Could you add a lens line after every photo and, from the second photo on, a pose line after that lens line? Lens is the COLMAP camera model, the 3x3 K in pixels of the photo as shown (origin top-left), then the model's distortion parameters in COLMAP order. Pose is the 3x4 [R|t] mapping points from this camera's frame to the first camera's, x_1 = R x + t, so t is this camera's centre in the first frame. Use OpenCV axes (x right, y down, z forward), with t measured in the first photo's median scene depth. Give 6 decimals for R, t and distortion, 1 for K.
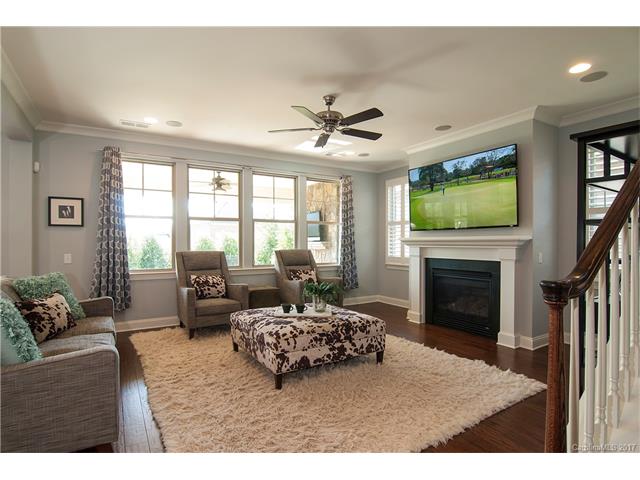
lens RADIAL K [[344.3, 0, 320.1], [0, 344.3, 242.5], [0, 0, 1]] dist [-0.000722, -0.011282]
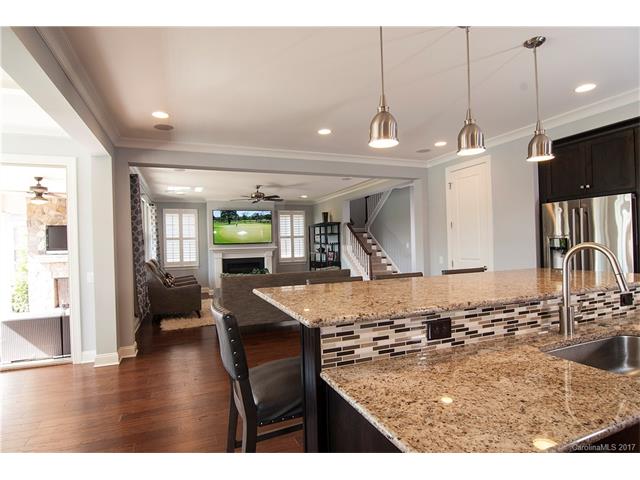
lens RADIAL K [[344.3, 0, 320.1], [0, 344.3, 242.5], [0, 0, 1]] dist [-0.000722, -0.011282]
pose [[0.147180, -0.003278, 0.989104, -1.712020], [0.024819, 0.999692, -0.000380, -0.036834], [-0.988798, 0.024604, 0.147216, 0.243075]]
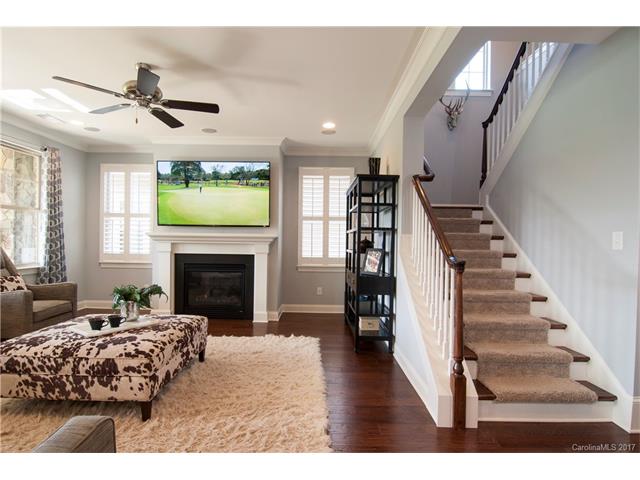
lens RADIAL K [[344.3, 0, 320.1], [0, 344.3, 242.5], [0, 0, 1]] dist [-0.000722, -0.011282]
pose [[0.523873, 0.000855, 0.851796, -0.377078], [-0.015165, 0.999850, 0.008324, -0.001928], [-0.851662, -0.017278, 0.523807, 0.149589]]
